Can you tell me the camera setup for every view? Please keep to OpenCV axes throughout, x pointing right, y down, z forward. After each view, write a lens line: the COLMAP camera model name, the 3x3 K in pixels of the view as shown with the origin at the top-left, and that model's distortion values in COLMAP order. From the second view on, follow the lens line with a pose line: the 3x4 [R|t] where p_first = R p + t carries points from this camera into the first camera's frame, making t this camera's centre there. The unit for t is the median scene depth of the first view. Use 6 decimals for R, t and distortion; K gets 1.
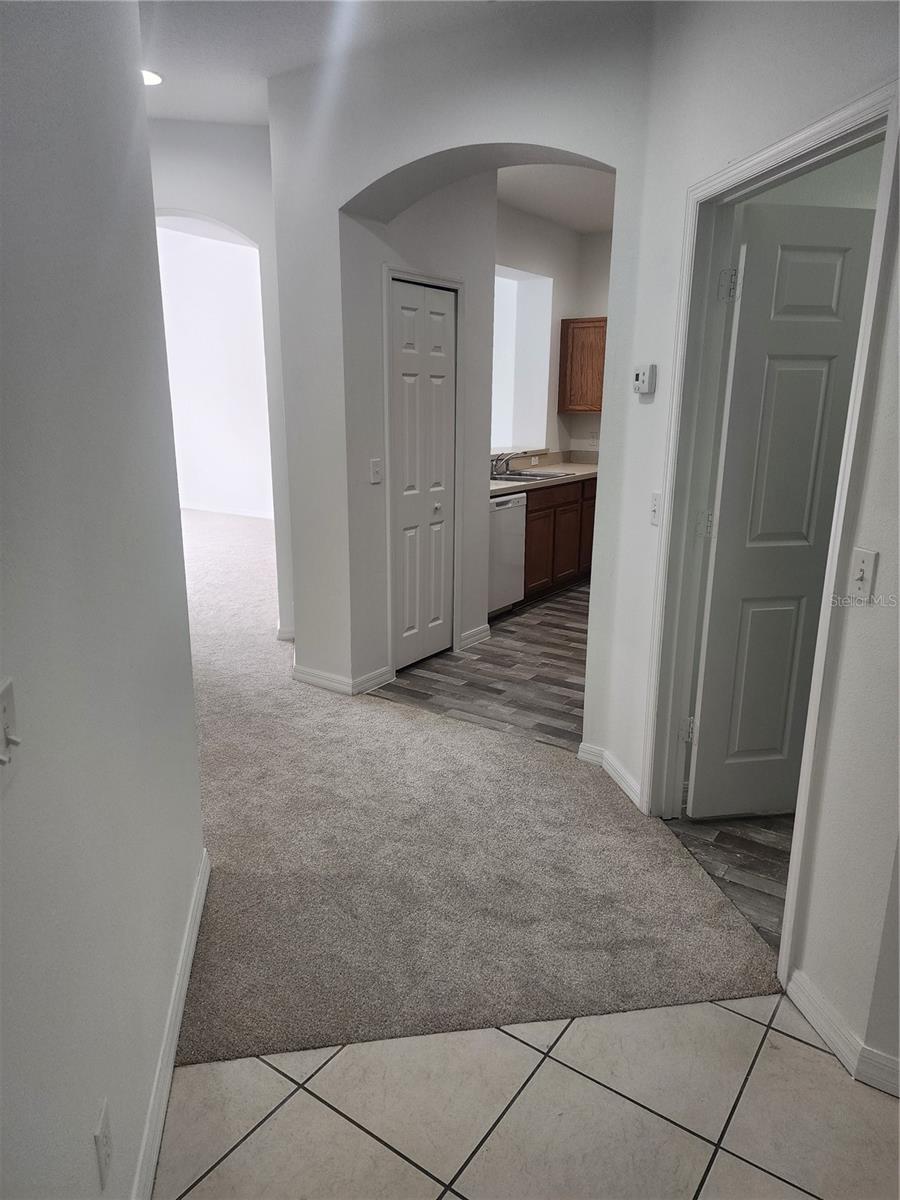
lens RADIAL K [[805.3, 0, 451.2], [0, 805.3, 607.7], [0, 0, 1]] dist [0.084163, -0.071032]
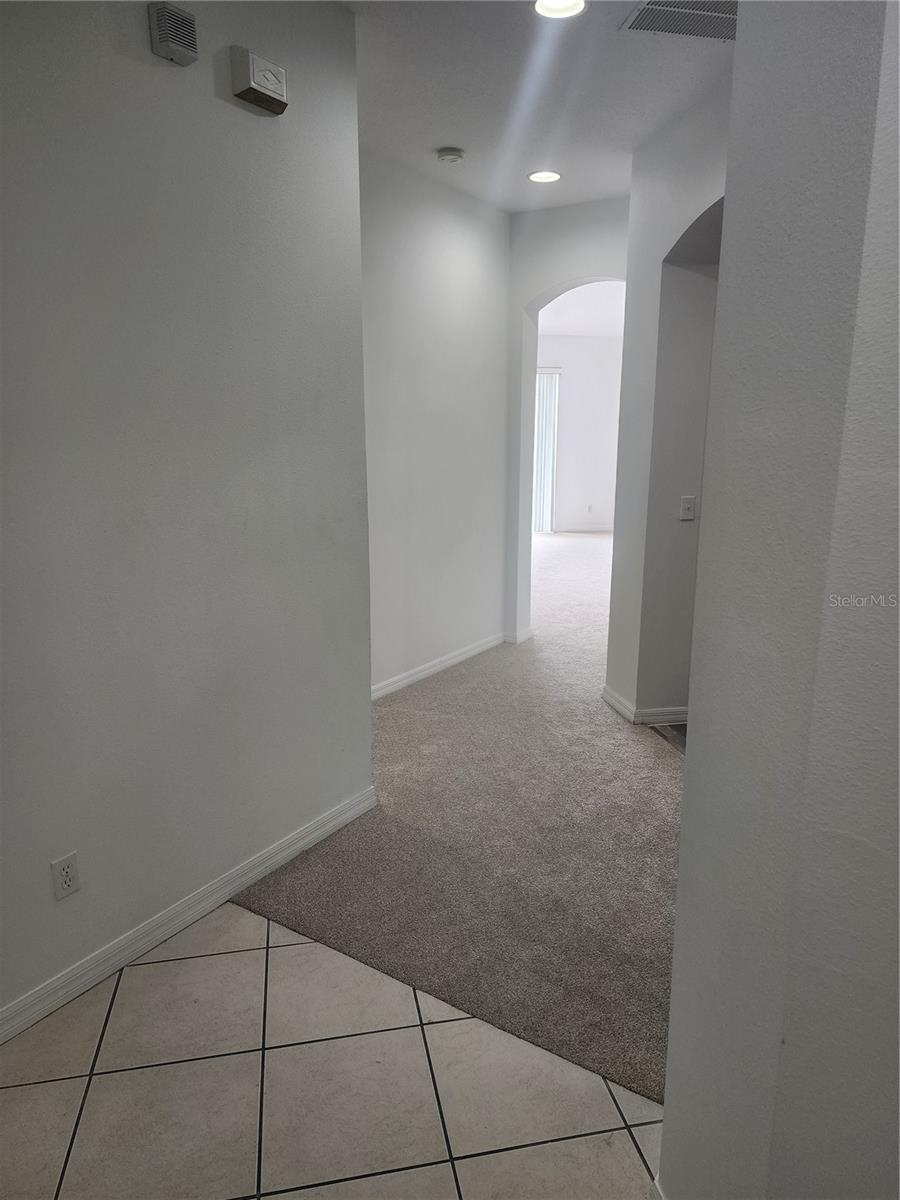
lens RADIAL K [[805.3, 0, 451.2], [0, 805.3, 607.7], [0, 0, 1]] dist [0.084163, -0.071032]
pose [[0.726038, 0.137853, -0.673695, 0.439836], [-0.166123, 0.985844, 0.022695, -0.024133], [0.667286, 0.095439, 0.738661, 0.081714]]
